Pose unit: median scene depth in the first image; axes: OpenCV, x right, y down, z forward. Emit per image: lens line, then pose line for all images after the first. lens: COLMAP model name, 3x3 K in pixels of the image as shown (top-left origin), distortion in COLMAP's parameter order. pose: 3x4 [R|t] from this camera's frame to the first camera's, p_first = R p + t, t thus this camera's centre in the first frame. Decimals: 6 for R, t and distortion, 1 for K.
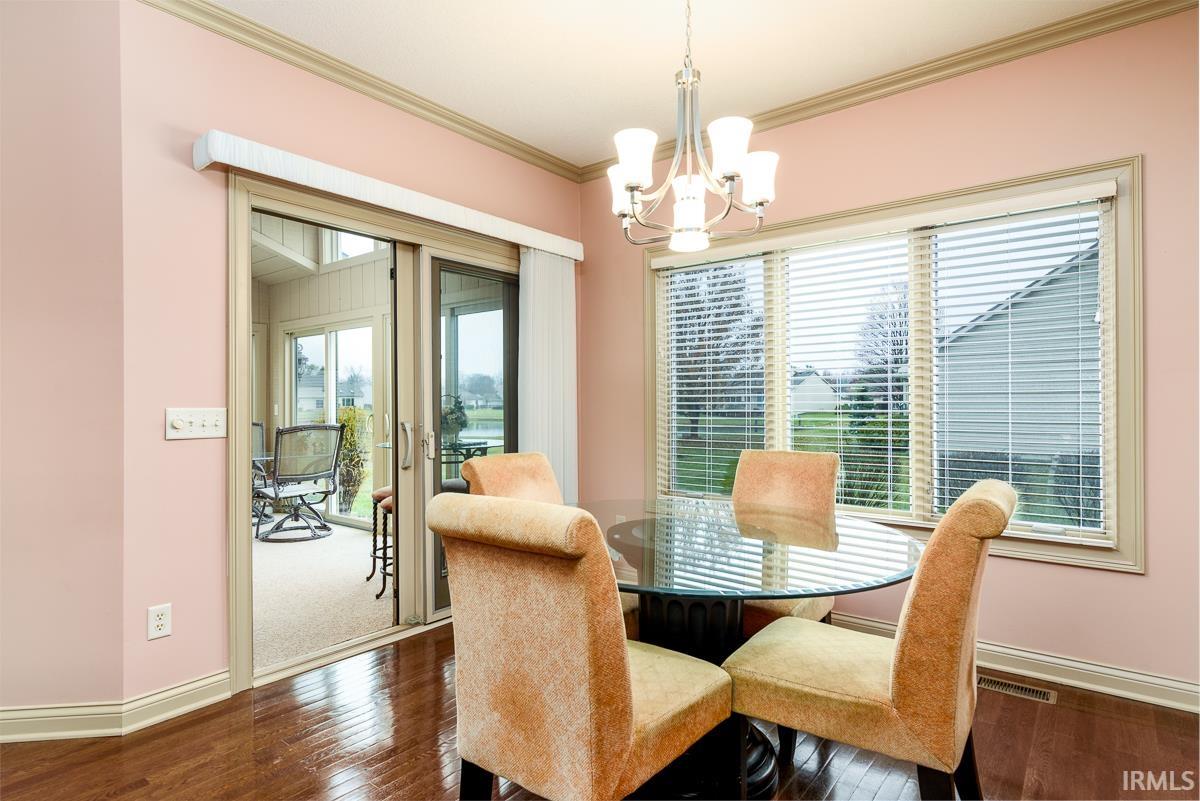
lens RADIAL K [[616.4, 0, 594.0], [0, 616.4, 401.7], [0, 0, 1]] dist [-0.000370, -0.002505]
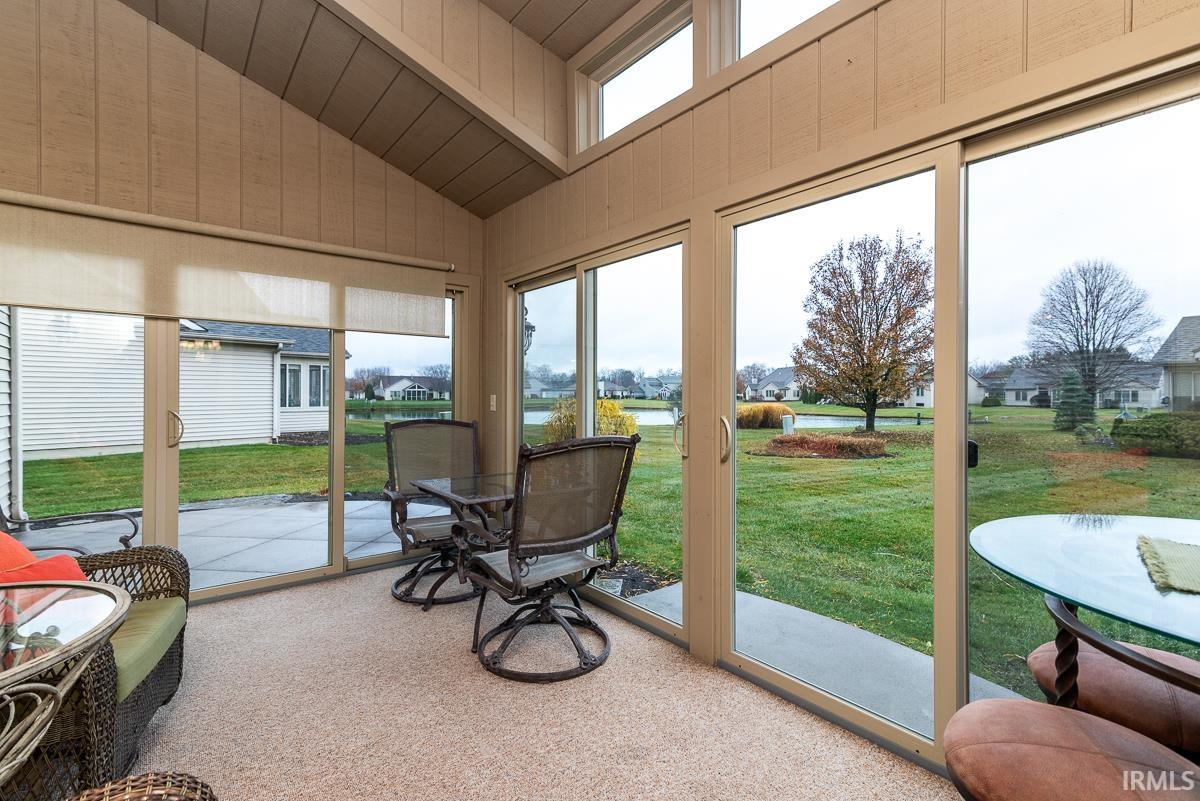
lens RADIAL K [[552.8, 0, 605.3], [0, 552.8, 394.3], [0, 0, 1]] dist [0.002411, 0.001150]
pose [[0.976426, 0.004142, -0.215813, -0.288035], [-0.003476, 0.999988, 0.003468, -0.000538], [0.215825, -0.002636, 0.976429, 0.480746]]
